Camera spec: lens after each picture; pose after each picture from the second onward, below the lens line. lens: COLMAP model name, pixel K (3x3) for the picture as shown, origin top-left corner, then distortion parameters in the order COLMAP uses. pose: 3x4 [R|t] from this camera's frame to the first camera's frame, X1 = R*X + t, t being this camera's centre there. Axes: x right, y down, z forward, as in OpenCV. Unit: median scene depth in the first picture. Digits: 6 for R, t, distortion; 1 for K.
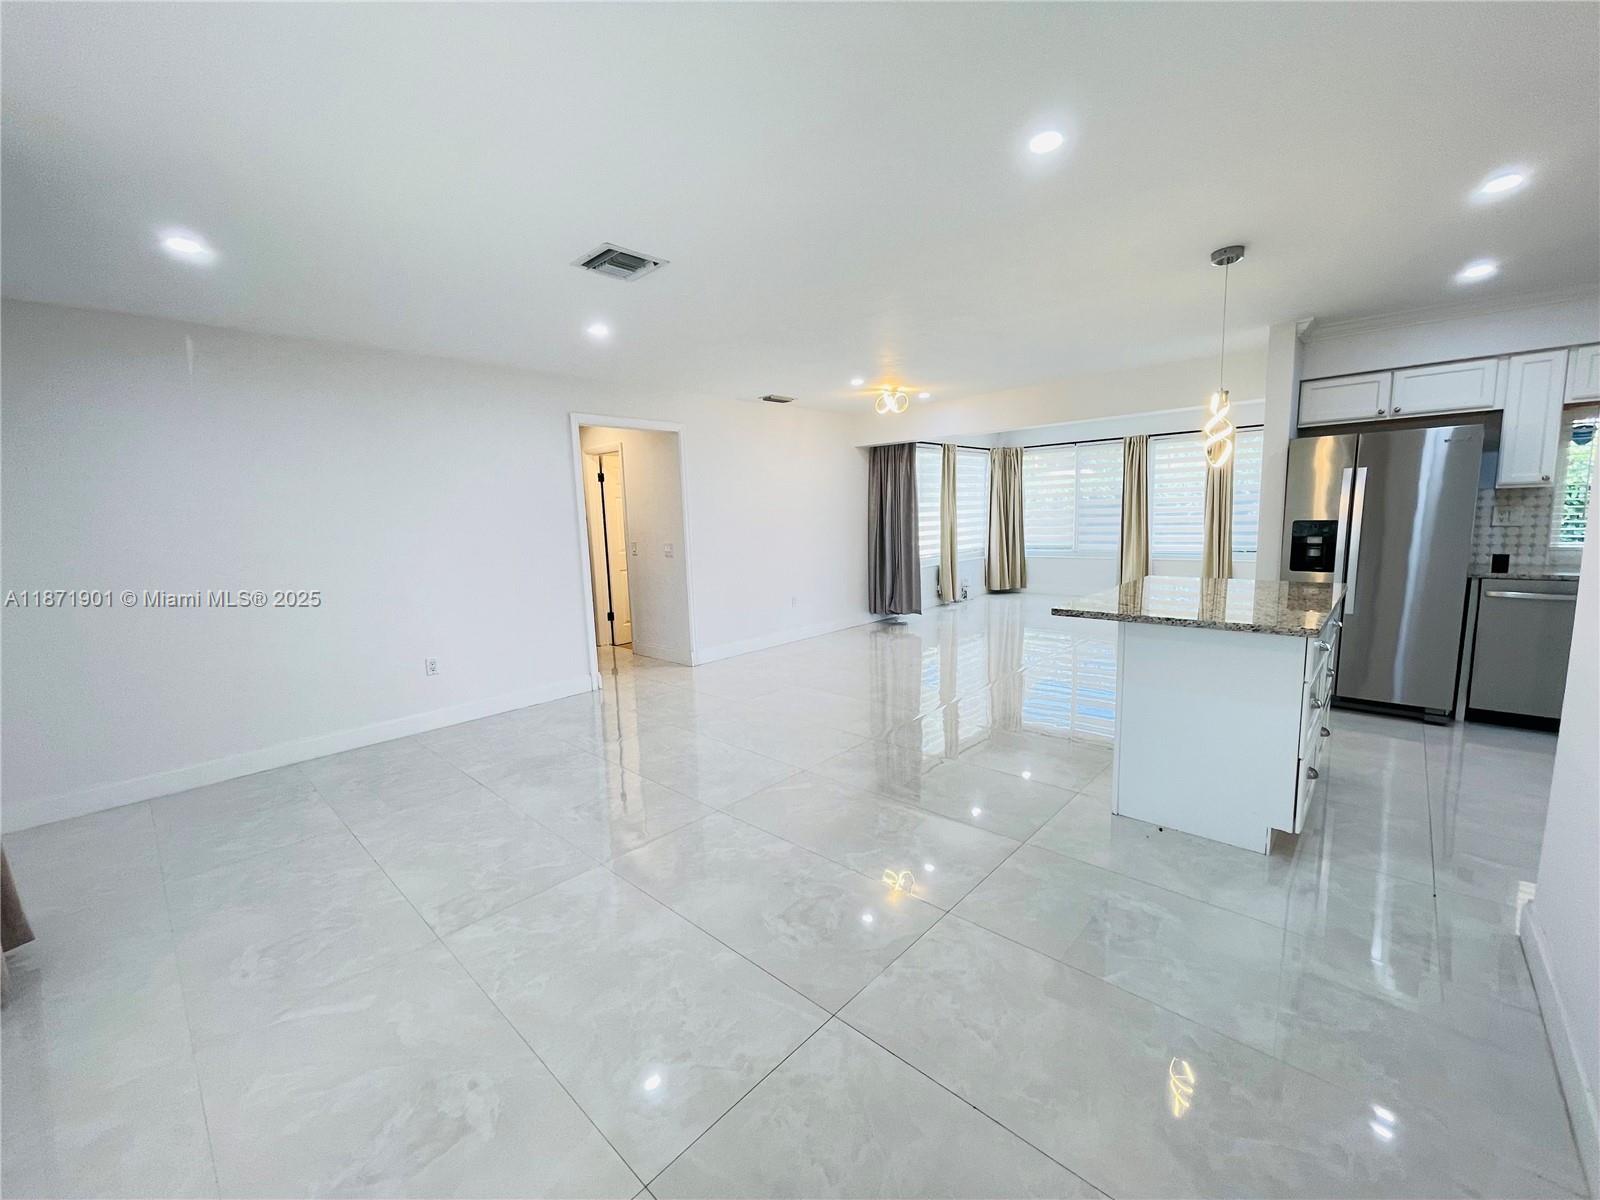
lens RADIAL K [[641.9, 0, 800.0], [0, 641.9, 600.0], [0, 0, 1]] dist [-0.006716, 0.000682]
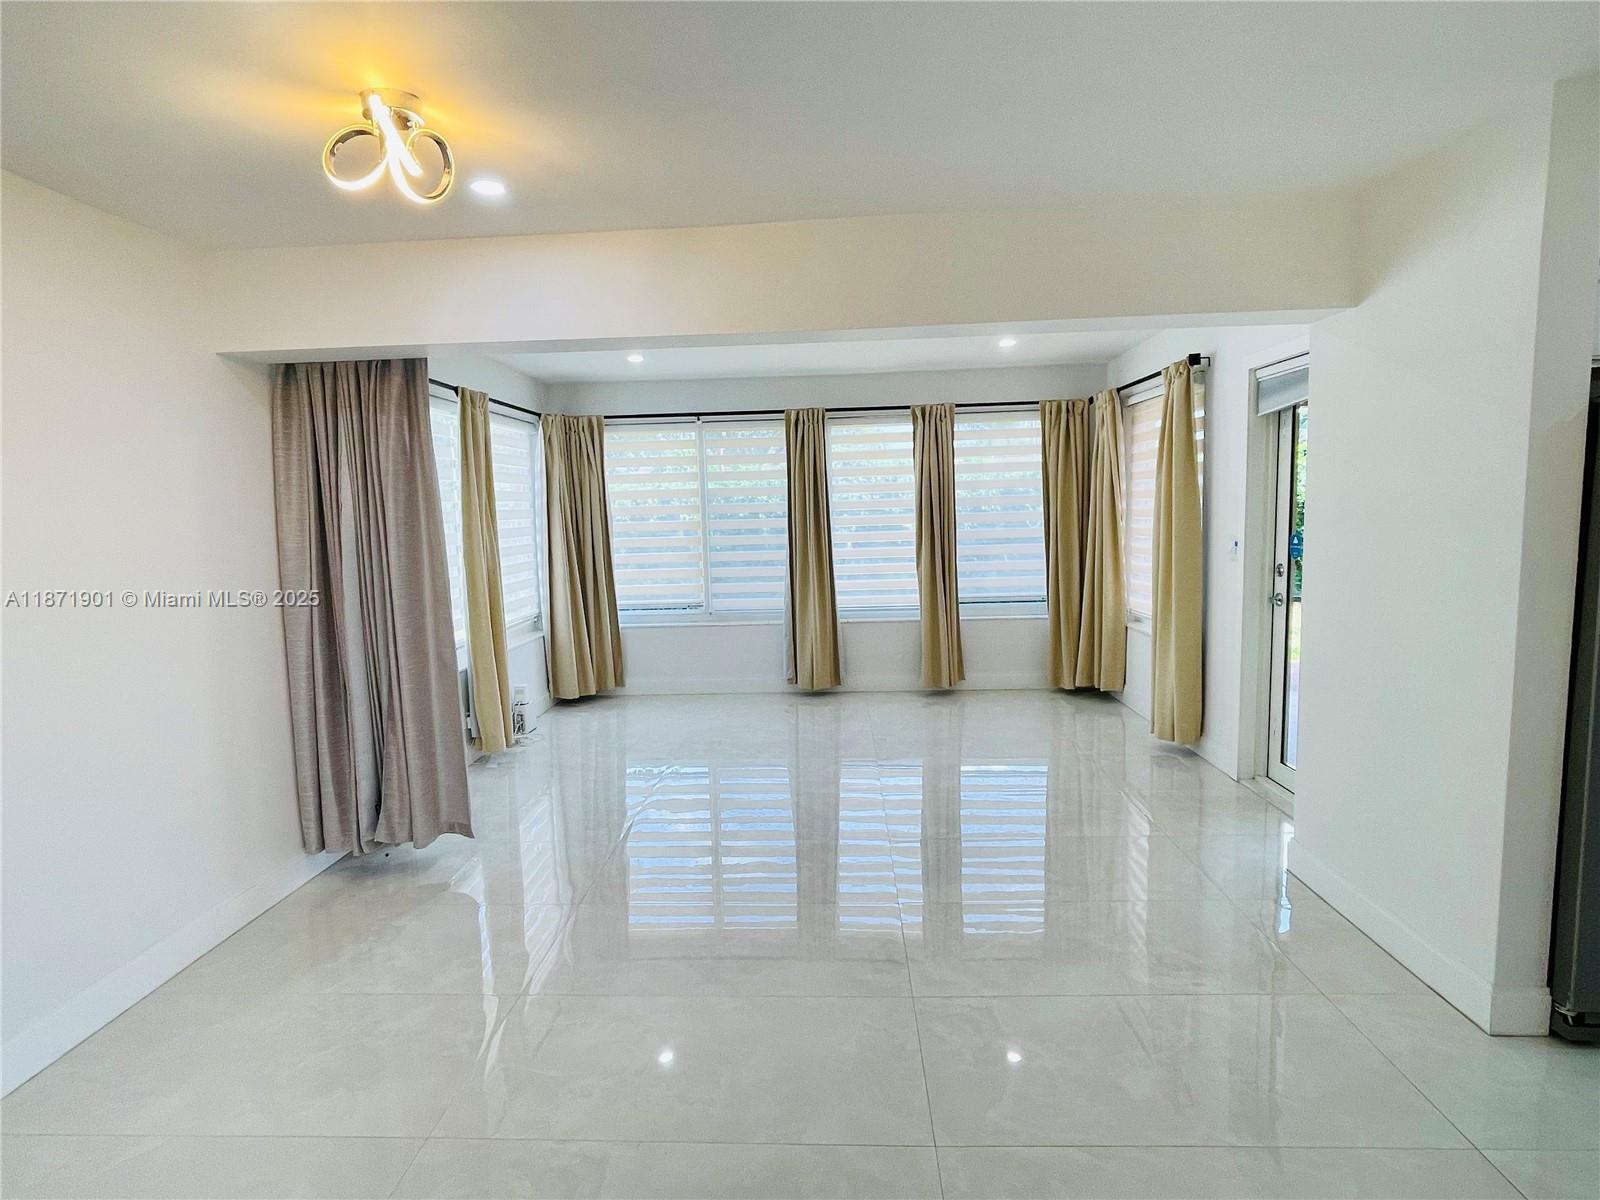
lens RADIAL K [[855.2, 0, 800.0], [0, 855.2, 600.0], [0, 0, 1]] dist [0.000612, -0.000009]
pose [[0.767076, -0.053966, 0.639283, 0.024999], [0.086473, 0.996060, -0.019675, -0.071534], [-0.635702, 0.070373, 0.768720, 0.424625]]
